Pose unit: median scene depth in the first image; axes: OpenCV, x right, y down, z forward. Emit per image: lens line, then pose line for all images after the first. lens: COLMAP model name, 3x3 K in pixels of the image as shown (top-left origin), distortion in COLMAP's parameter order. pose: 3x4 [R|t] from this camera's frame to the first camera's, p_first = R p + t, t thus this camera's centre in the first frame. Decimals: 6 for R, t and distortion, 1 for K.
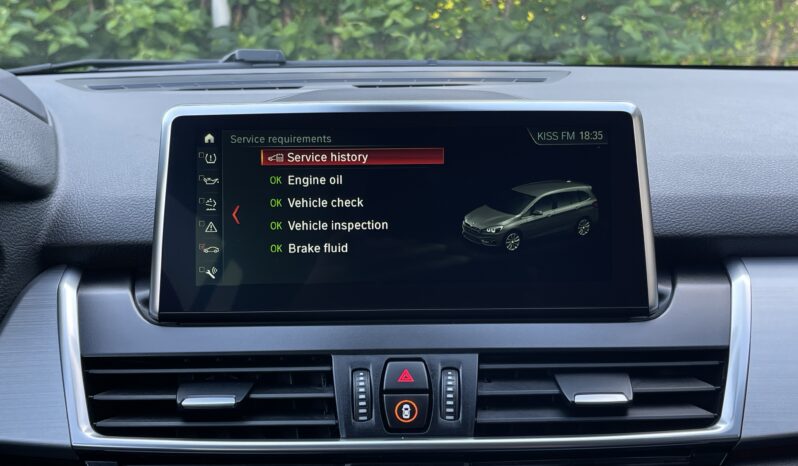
lens RADIAL K [[913.7, 0, 406.1], [0, 913.7, 229.1], [0, 0, 1]] dist [0.021365, 0.000000]
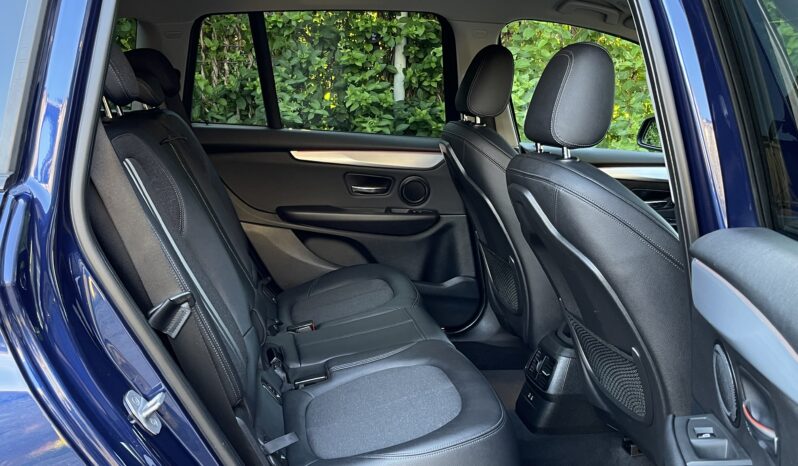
lens RADIAL K [[802.8, 0, 403.1], [0, 802.8, 234.9], [0, 0, 1]] dist [0.097436, 0.000000]
pose [[0.998193, 0.020961, -0.056310, -0.712166], [-0.021323, 0.999756, -0.005846, 0.141080], [0.056173, 0.007036, 0.998396, -2.618635]]
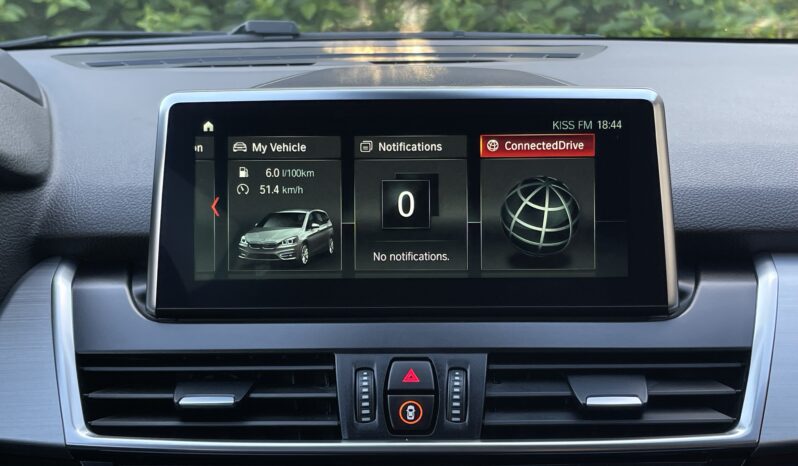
lens RADIAL K [[1017.3, 0, 424.7], [0, 1017.3, 236.1], [0, 0, 1]] dist [0.027390, 0.000000]
pose [[0.999798, 0.005200, -0.019418, 0.032065], [-0.004692, 0.999649, 0.026090, -0.013511], [0.019547, -0.025994, 0.999471, -0.061955]]
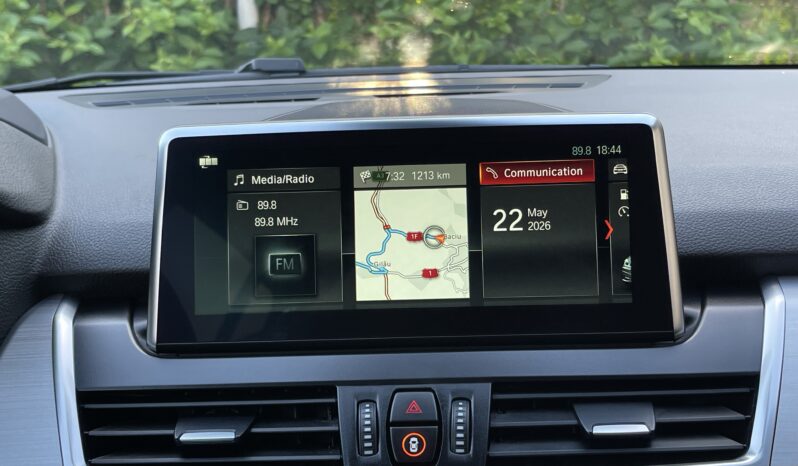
lens RADIAL K [[1017.3, 0, 426.7], [0, 1017.3, 224.2], [0, 0, 1]] dist [0.027390, 0.000000]
pose [[0.999313, -0.016239, -0.033314, 0.048165], [0.015536, 0.999653, -0.021280, -0.006165], [0.033648, 0.020748, 0.999218, -0.055342]]
